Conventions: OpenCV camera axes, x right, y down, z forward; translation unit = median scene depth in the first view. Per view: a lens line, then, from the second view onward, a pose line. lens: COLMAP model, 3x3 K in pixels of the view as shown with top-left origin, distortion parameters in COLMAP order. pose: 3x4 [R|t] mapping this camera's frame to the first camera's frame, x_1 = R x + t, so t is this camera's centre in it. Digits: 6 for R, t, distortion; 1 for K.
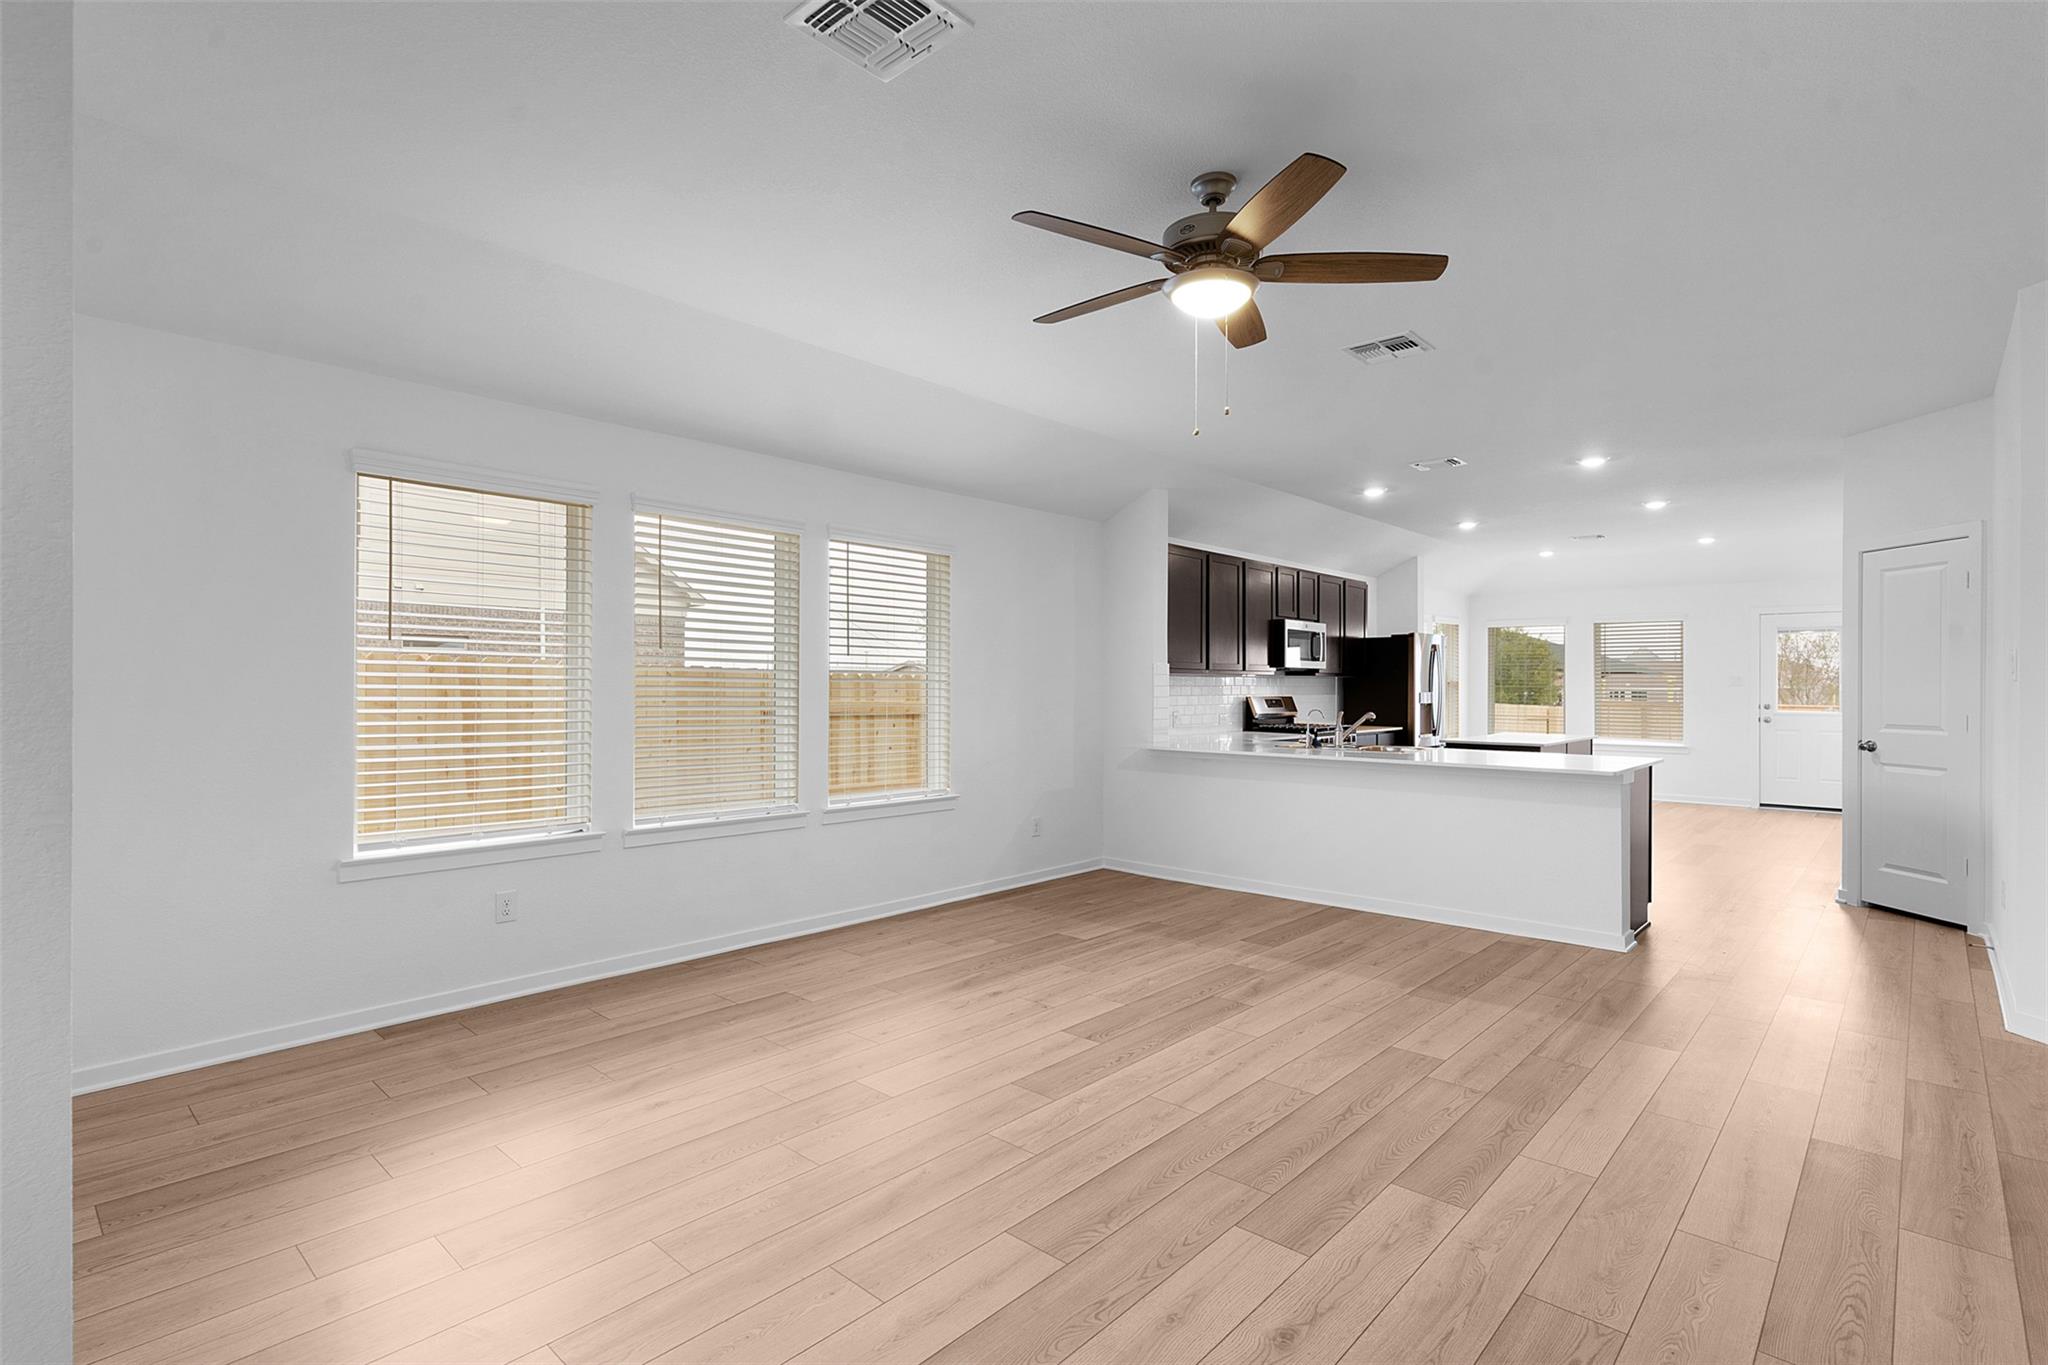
lens RADIAL K [[979.9, 0, 1025.0], [0, 979.9, 677.2], [0, 0, 1]] dist [0.003608, -0.000439]
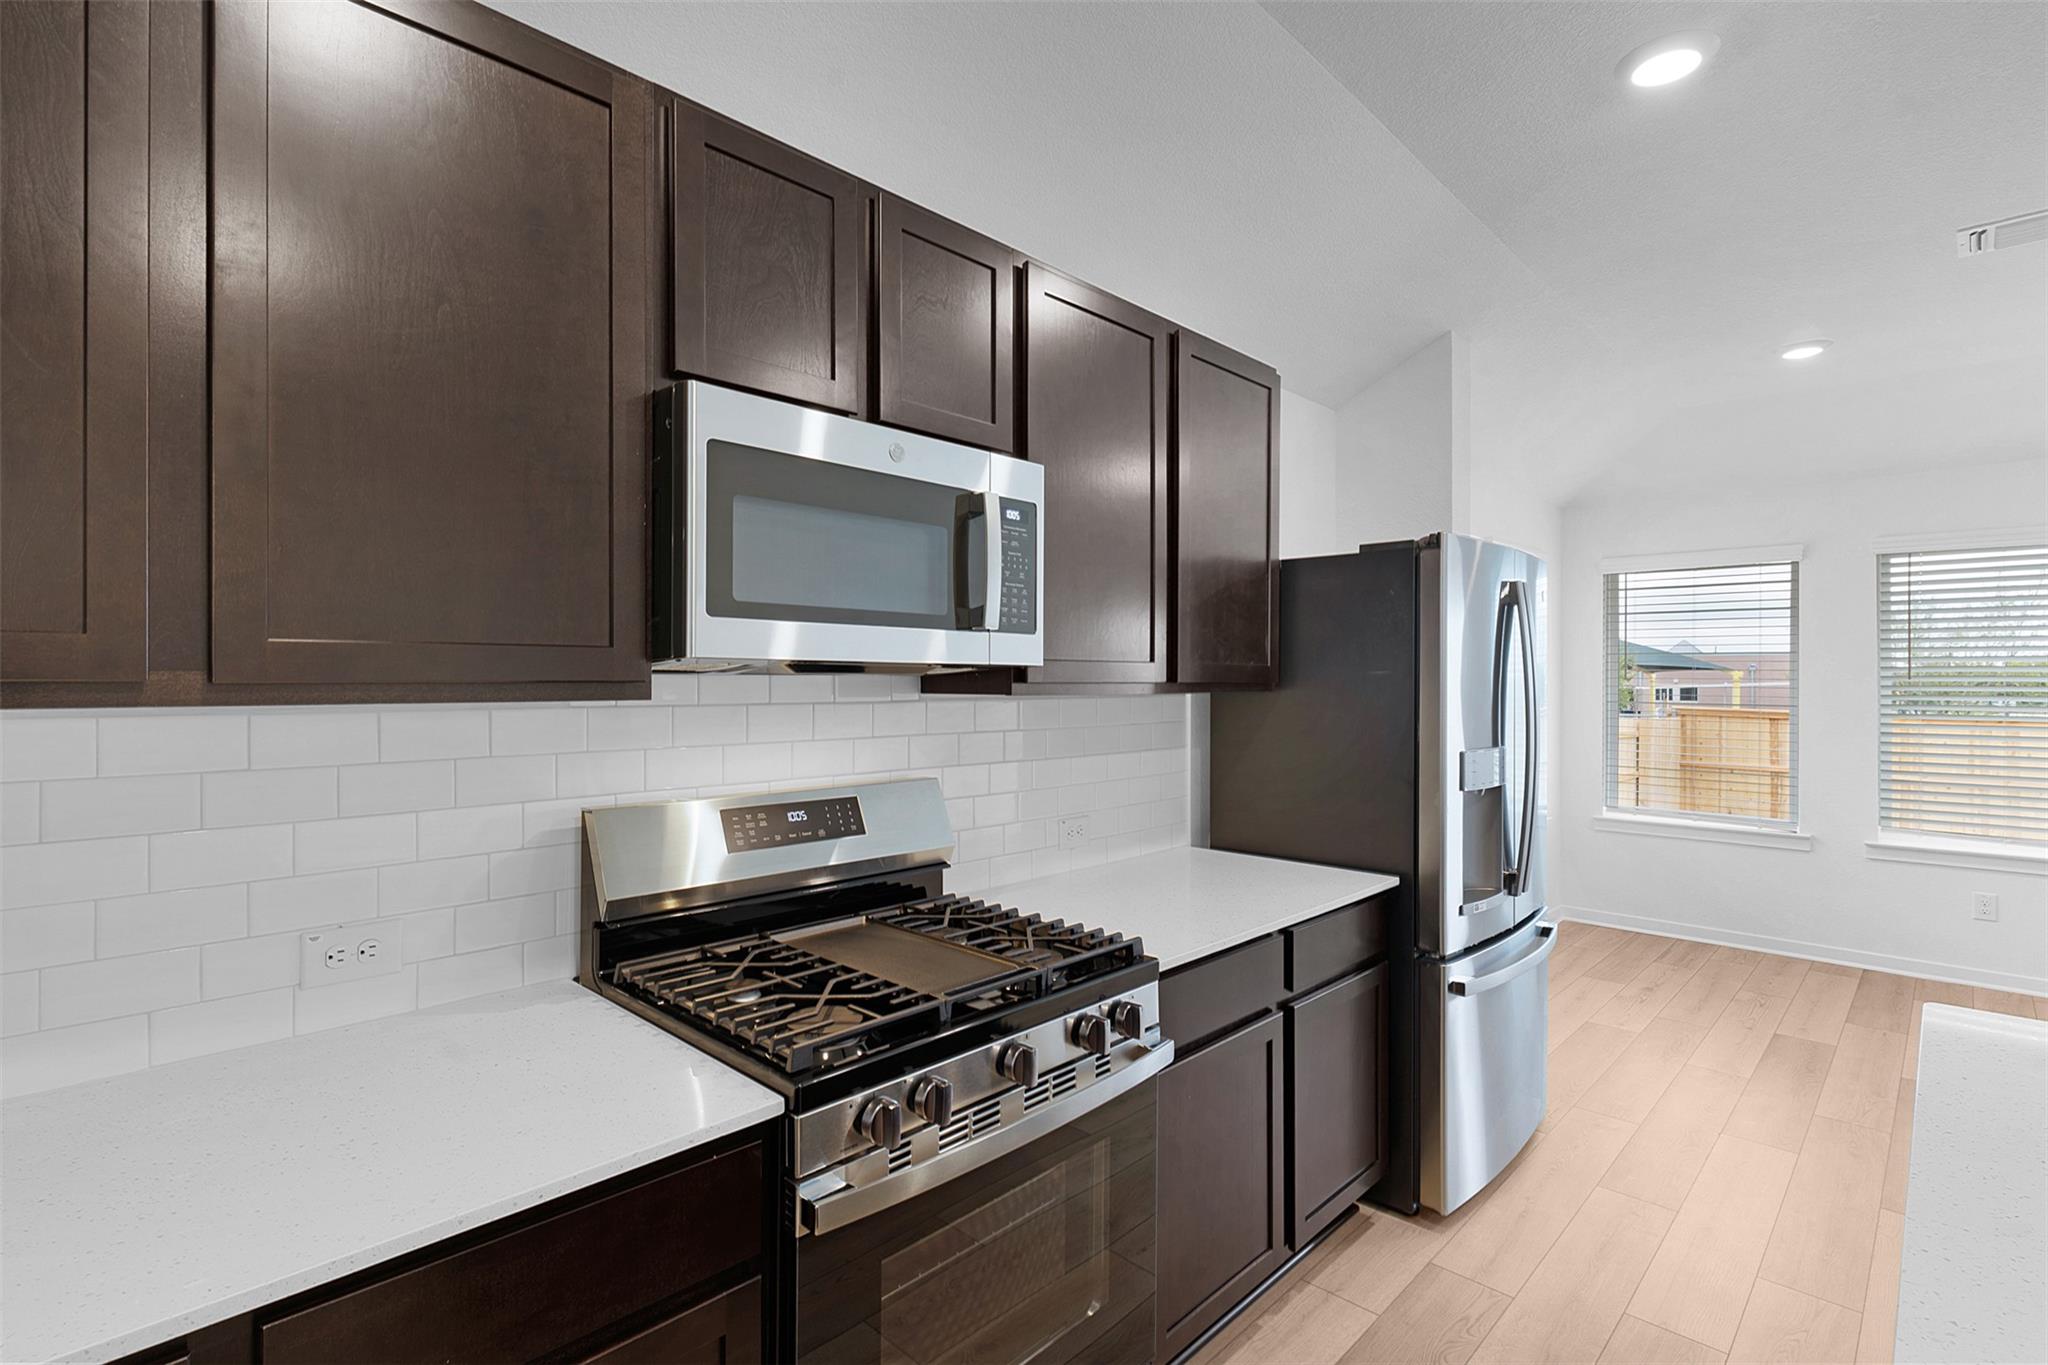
lens RADIAL K [[979.9, 0, 1021.5], [0, 979.9, 685.4], [0, 0, 1]] dist [0.003608, -0.000439]
pose [[0.999752, -0.001015, -0.022247, 0.282773], [0.001266, 0.999936, 0.011267, -0.006145], [0.022234, -0.011292, 0.999689, 0.716062]]
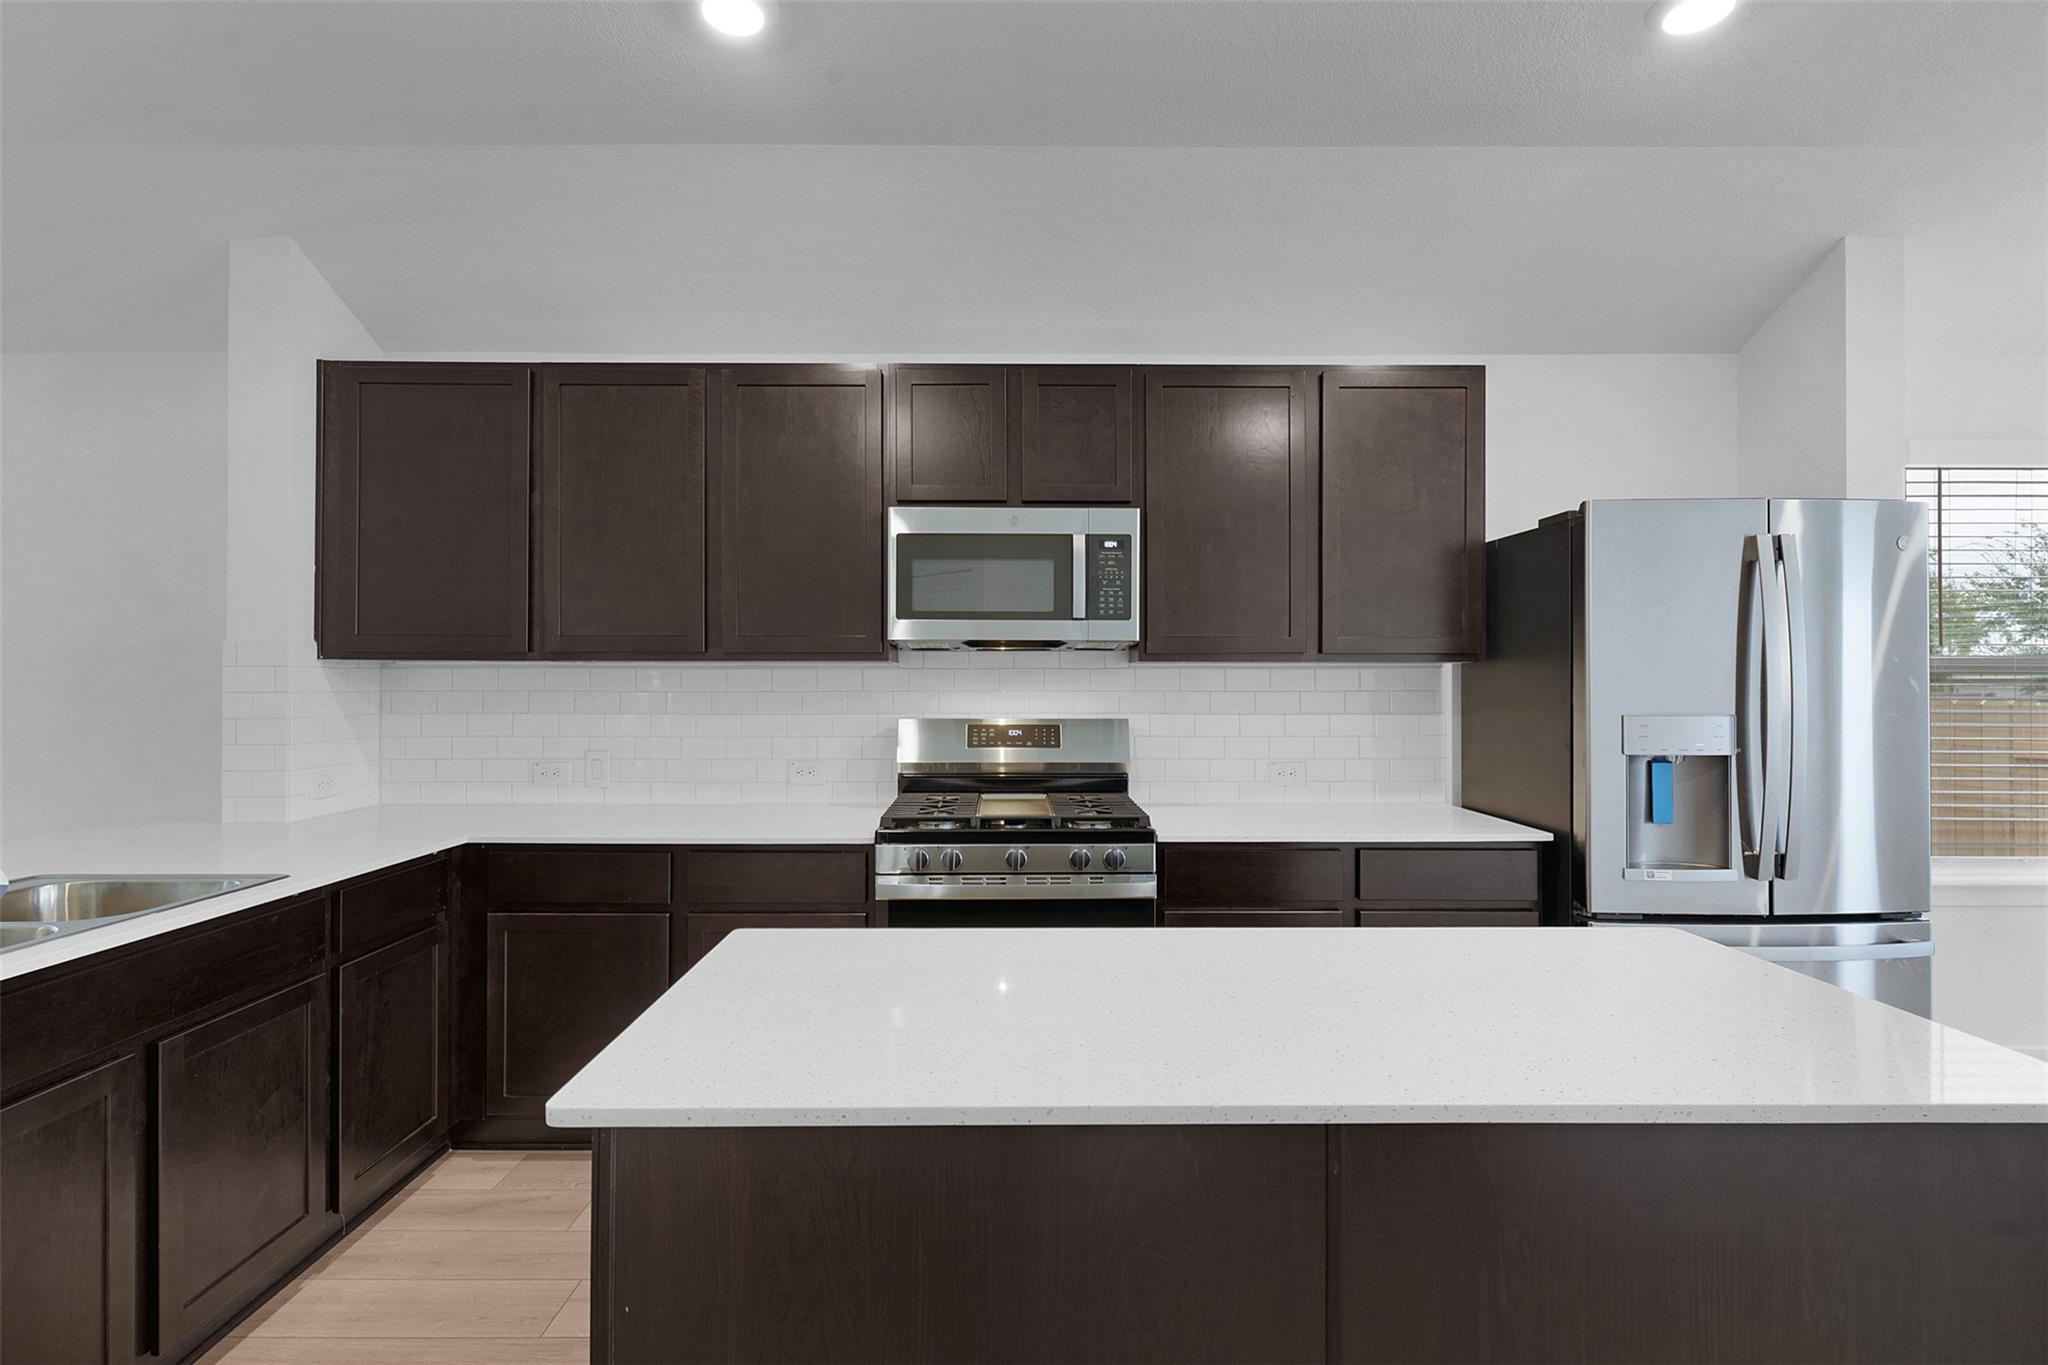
lens RADIAL K [[979.9, 0, 1019.3], [0, 979.9, 682.1], [0, 0, 1]] dist [0.003608, -0.000439]
pose [[0.683466, -0.004955, -0.729966, 0.483597], [0.006873, 0.999976, -0.000353, 0.005180], [0.729950, -0.004776, 0.683483, 0.681259]]
